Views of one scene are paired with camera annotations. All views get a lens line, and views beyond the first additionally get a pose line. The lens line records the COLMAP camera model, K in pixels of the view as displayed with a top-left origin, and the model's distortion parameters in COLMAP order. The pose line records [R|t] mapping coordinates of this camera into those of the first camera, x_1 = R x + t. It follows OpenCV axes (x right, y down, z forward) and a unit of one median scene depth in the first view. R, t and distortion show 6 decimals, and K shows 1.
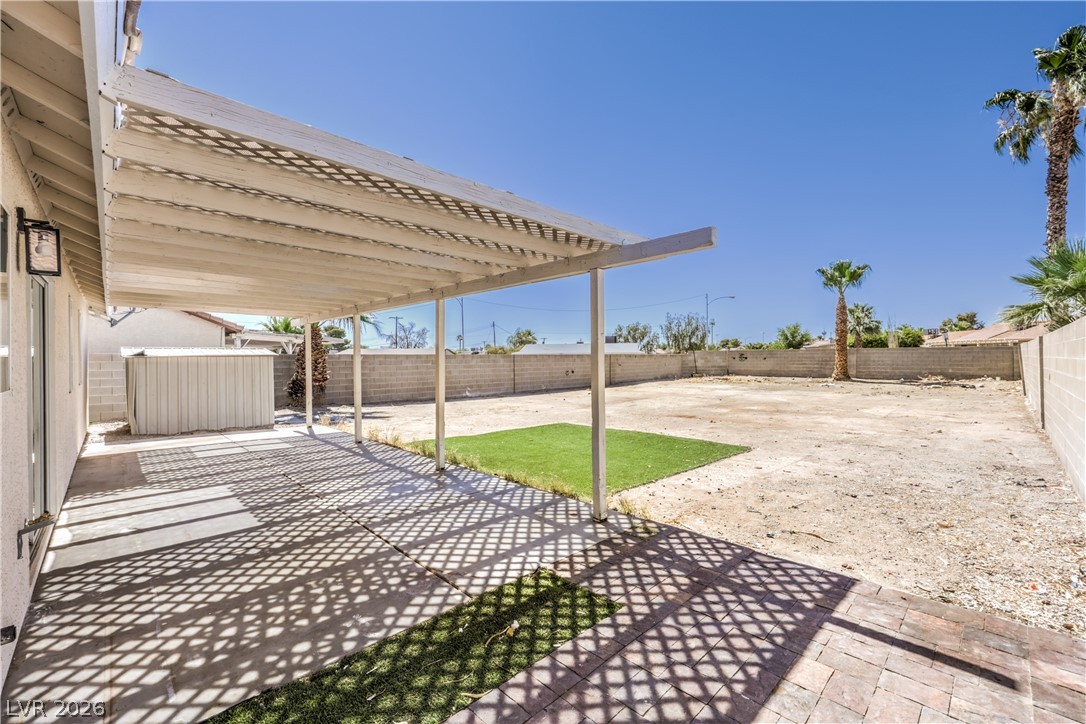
lens RADIAL K [[451.8, 0, 541.7], [0, 451.8, 359.4], [0, 0, 1]] dist [0.002759, 0.000236]
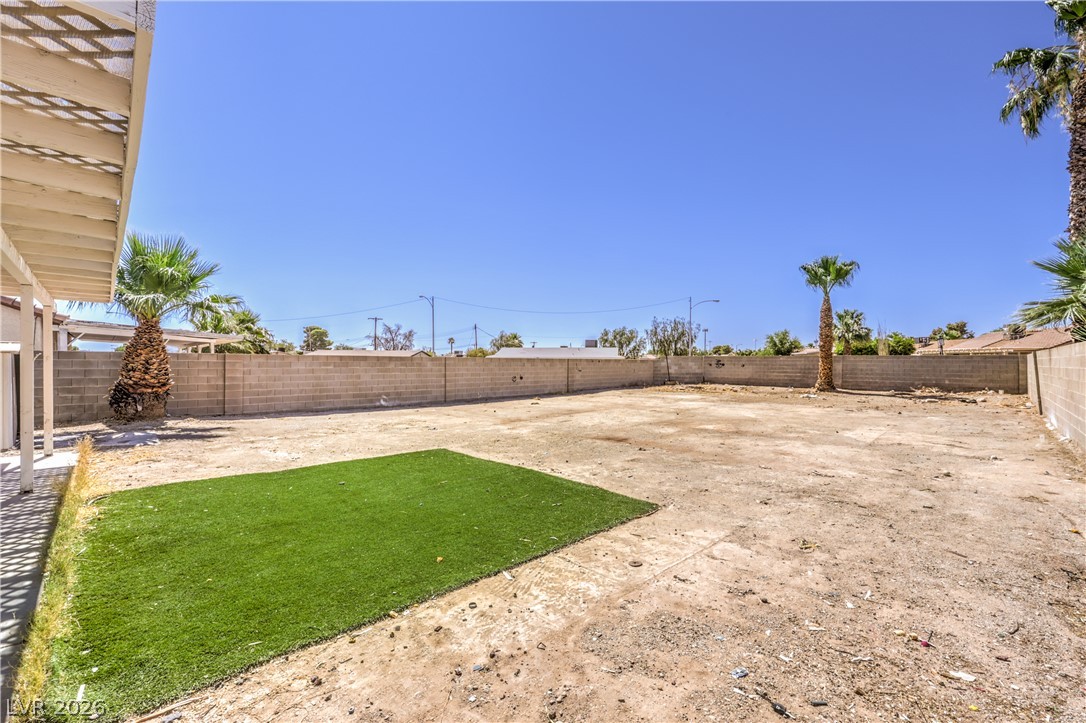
lens RADIAL K [[445.1, 0, 543.0], [0, 445.1, 361.5], [0, 0, 1]] dist [-0.000386, -0.000025]
pose [[0.999891, 0.012882, 0.007211, 0.106283], [-0.012848, 0.999906, -0.004756, -0.000806], [-0.007272, 0.004663, 0.999963, 0.135420]]
